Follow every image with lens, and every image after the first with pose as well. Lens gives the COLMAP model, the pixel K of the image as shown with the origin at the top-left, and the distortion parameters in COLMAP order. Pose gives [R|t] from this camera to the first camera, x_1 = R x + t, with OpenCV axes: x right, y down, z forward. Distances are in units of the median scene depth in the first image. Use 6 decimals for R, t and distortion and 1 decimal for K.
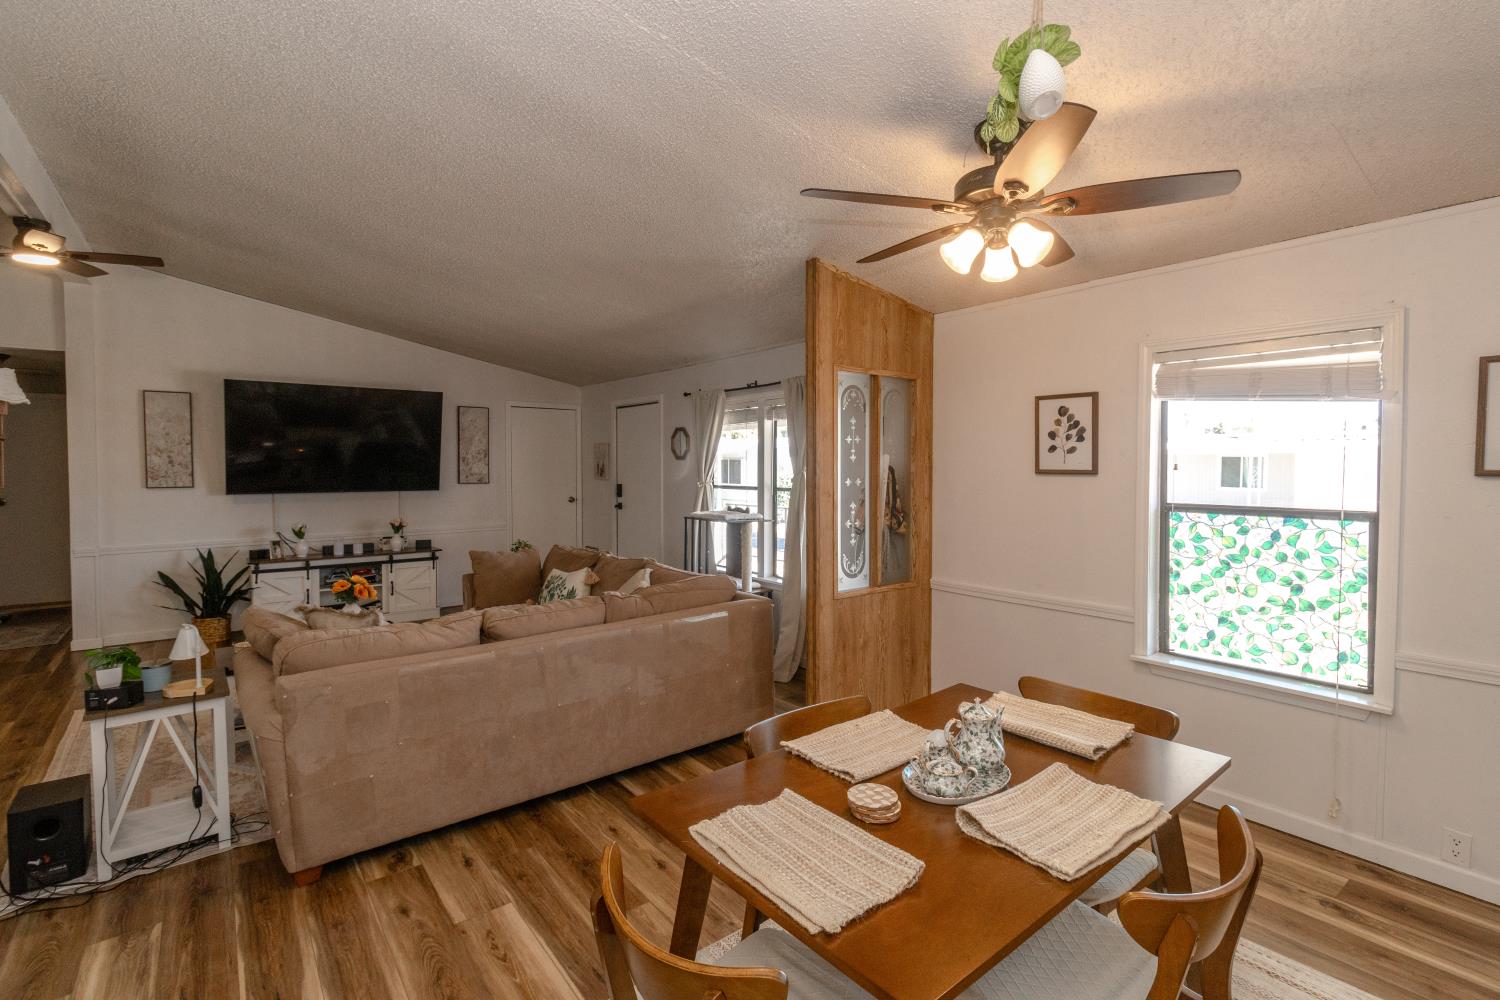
lens RADIAL K [[715.9, 0, 765.4], [0, 715.9, 486.5], [0, 0, 1]] dist [0.000917, 0.000178]
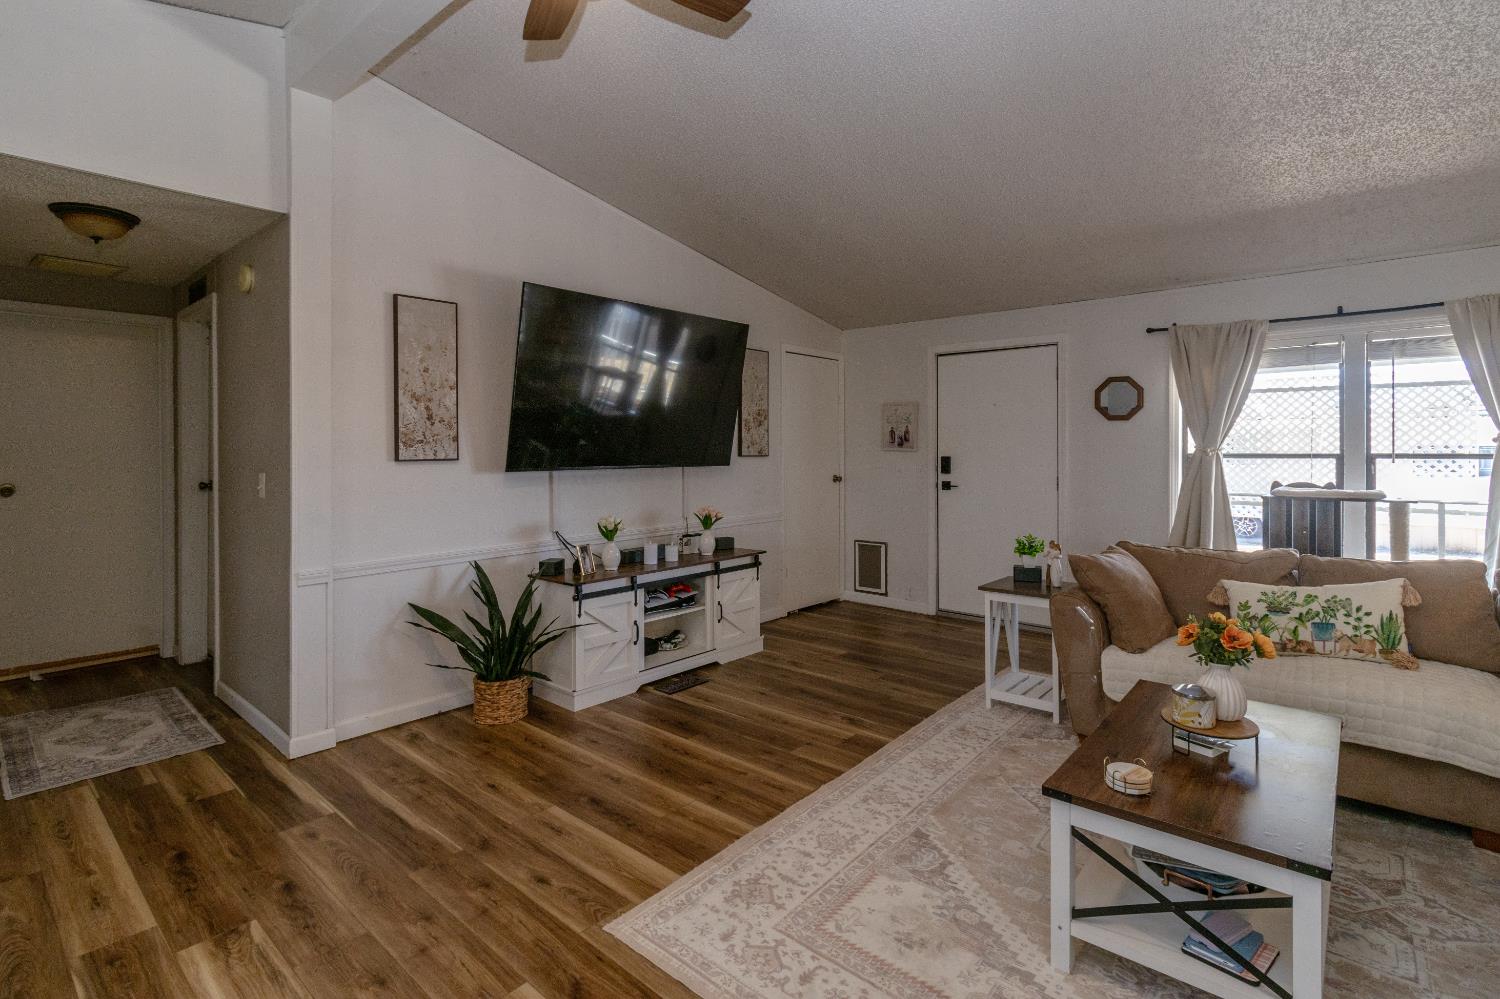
lens RADIAL K [[718.3, 0, 746.7], [0, 718.3, 451.9], [0, 0, 1]] dist [-0.000732, -0.000265]
pose [[0.983619, -0.003235, 0.180228, -0.725696], [0.007851, 0.999659, -0.024905, 0.012057], [-0.180086, 0.025912, 0.983309, 0.393923]]
